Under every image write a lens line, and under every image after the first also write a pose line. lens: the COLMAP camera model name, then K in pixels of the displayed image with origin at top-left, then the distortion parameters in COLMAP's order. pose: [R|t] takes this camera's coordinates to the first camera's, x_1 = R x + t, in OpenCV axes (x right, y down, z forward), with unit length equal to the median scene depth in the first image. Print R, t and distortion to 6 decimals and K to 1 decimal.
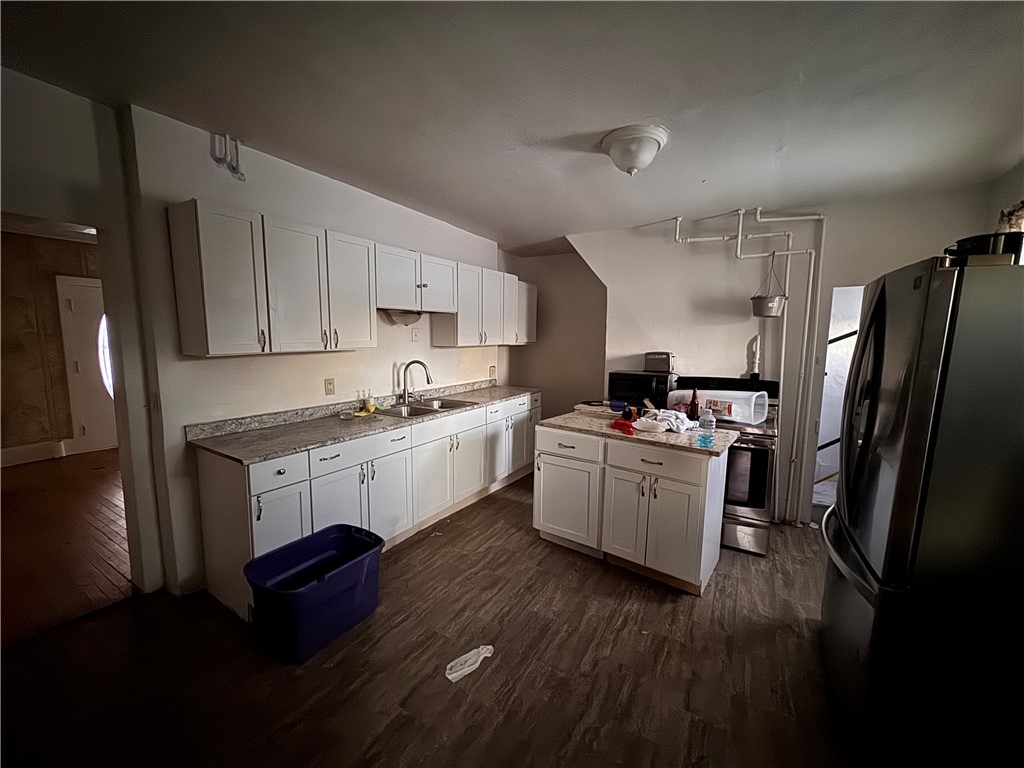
lens RADIAL K [[407.1, 0, 511.3], [0, 407.1, 383.2], [0, 0, 1]] dist [-0.003440, 0.000522]
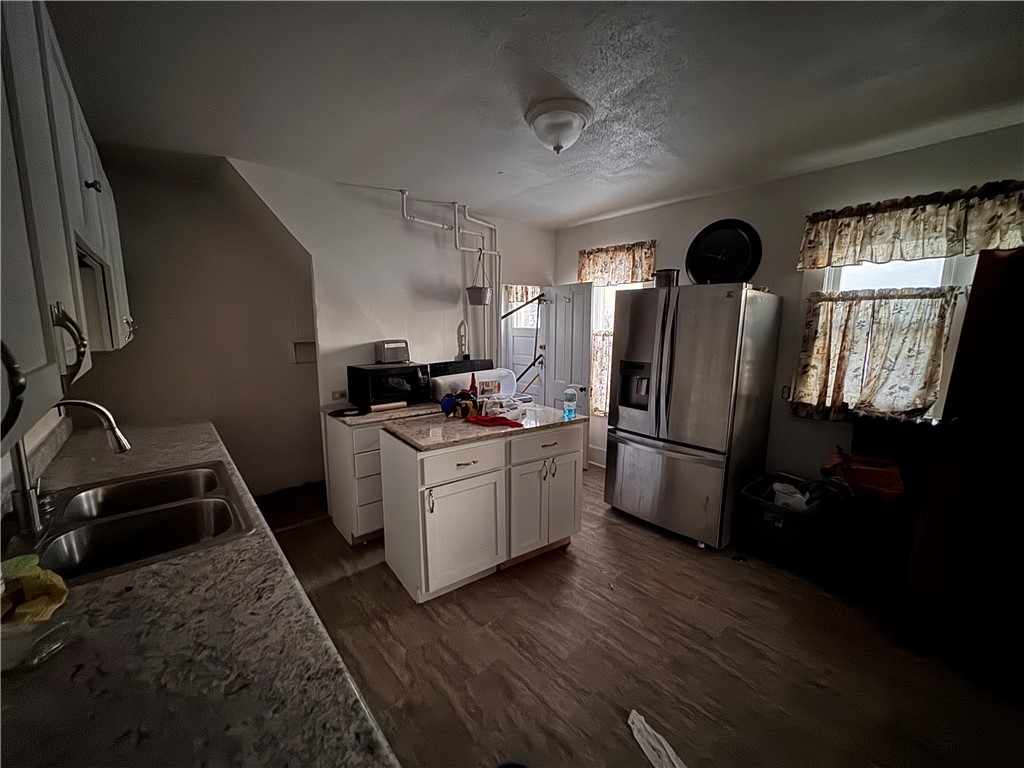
lens RADIAL K [[407.1, 0, 511.8], [0, 407.1, 383.3], [0, 0, 1]] dist [-0.003440, 0.000522]
pose [[0.297784, -0.147225, 0.943212, -0.553932], [0.111209, 0.986659, 0.118897, -0.081681], [-0.948133, 0.069488, 0.310184, 0.658166]]
